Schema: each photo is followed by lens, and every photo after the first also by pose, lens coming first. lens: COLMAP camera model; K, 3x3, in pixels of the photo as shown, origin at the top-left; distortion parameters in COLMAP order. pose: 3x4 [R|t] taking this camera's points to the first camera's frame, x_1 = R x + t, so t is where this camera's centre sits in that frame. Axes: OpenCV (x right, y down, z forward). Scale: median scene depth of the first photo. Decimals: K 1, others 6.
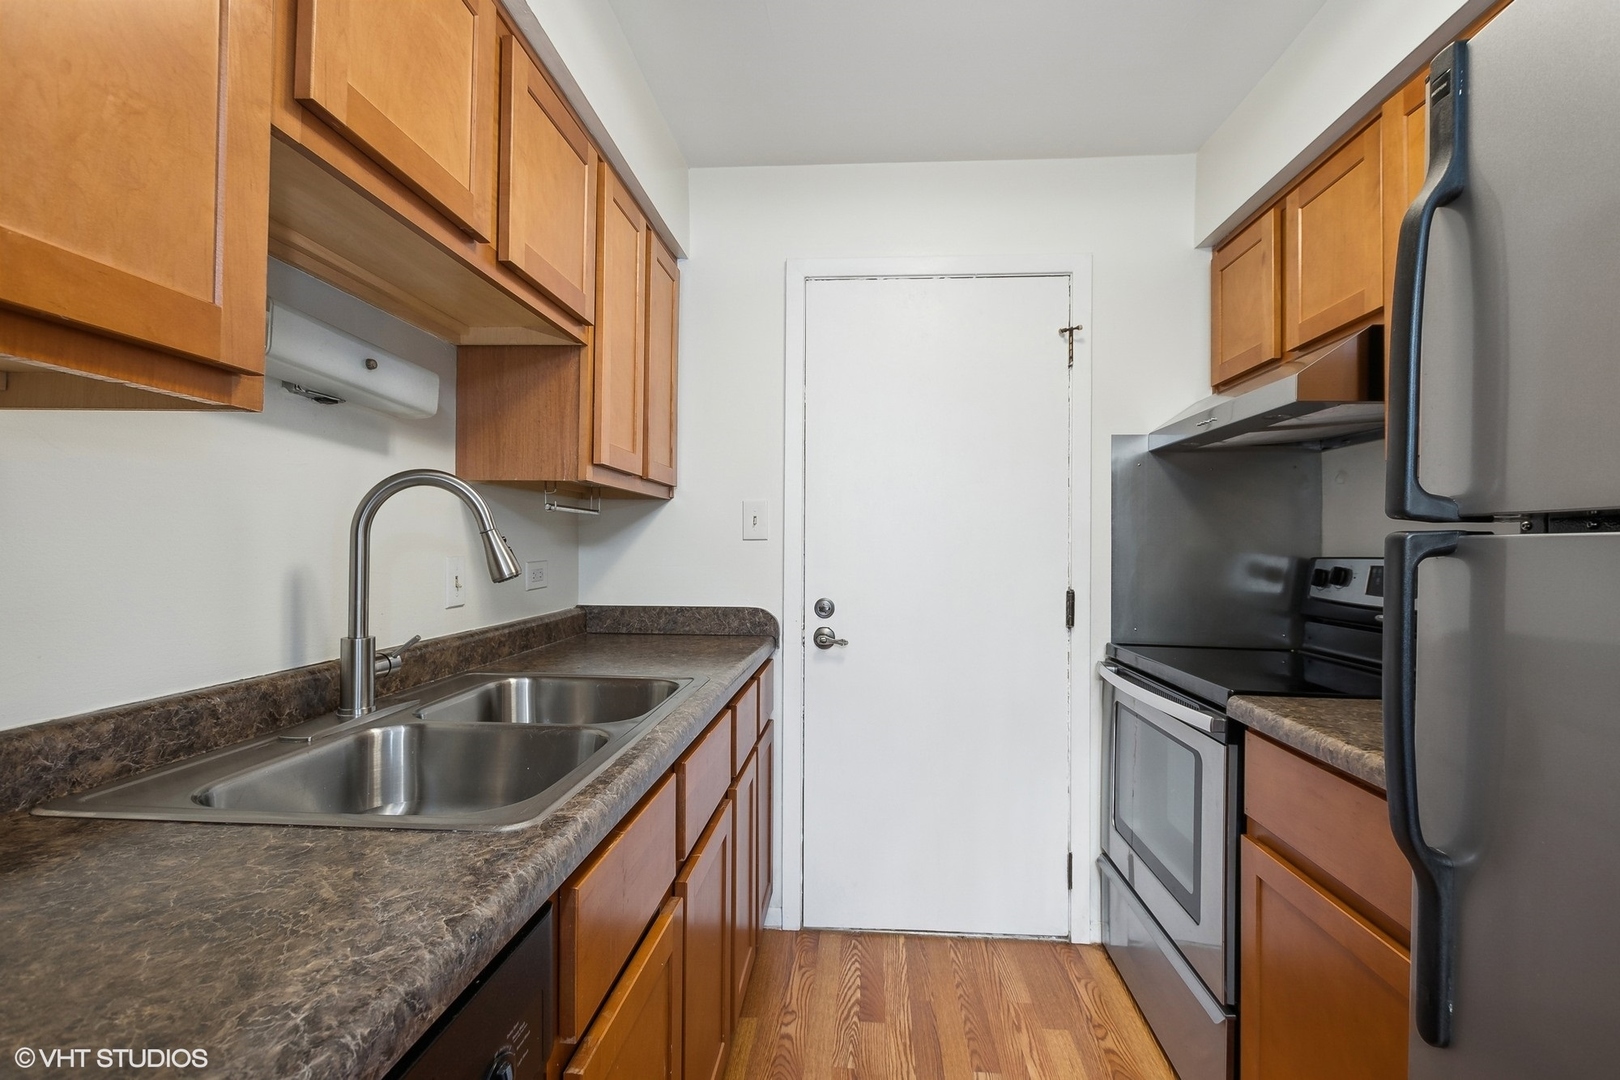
lens RADIAL K [[713.5, 0, 813.9], [0, 713.5, 543.2], [0, 0, 1]] dist [0.003703, -0.002570]
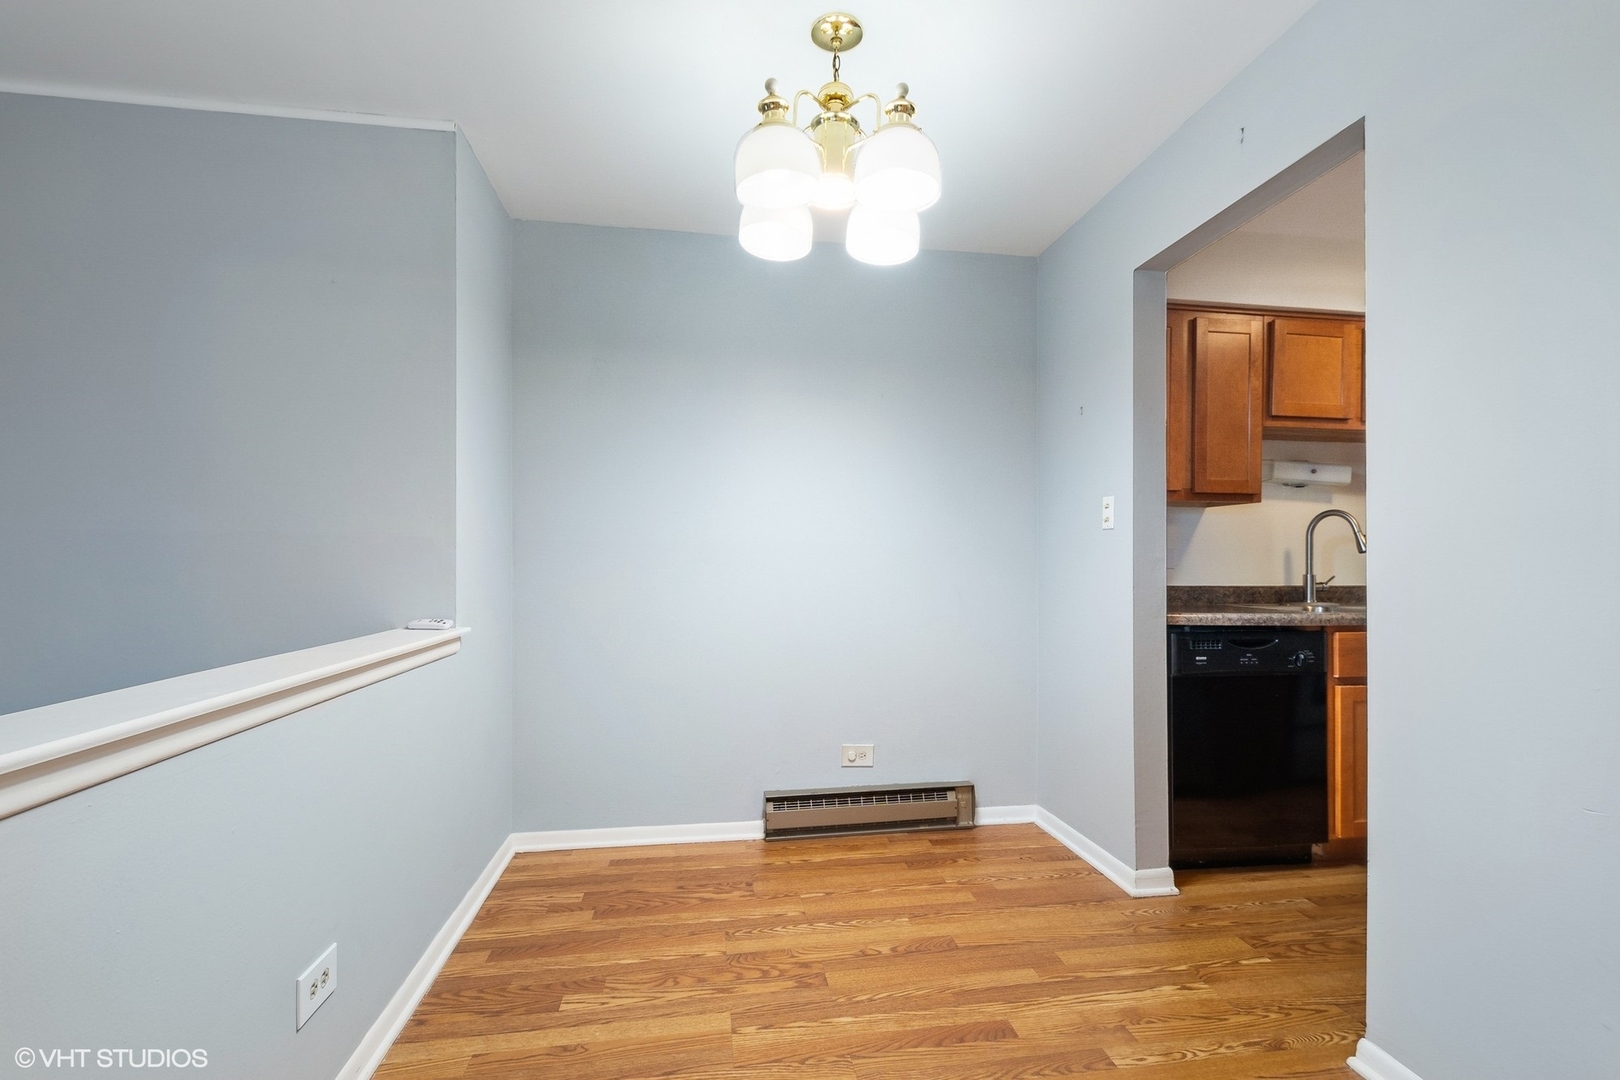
lens RADIAL K [[713.5, 0, 800.9], [0, 713.5, 551.2], [0, 0, 1]] dist [0.003703, -0.002570]
pose [[0.213310, -0.021753, -0.976742, 1.519869], [0.001086, 0.999757, -0.022028, 0.094373], [0.976984, 0.003638, 0.213282, -1.380513]]
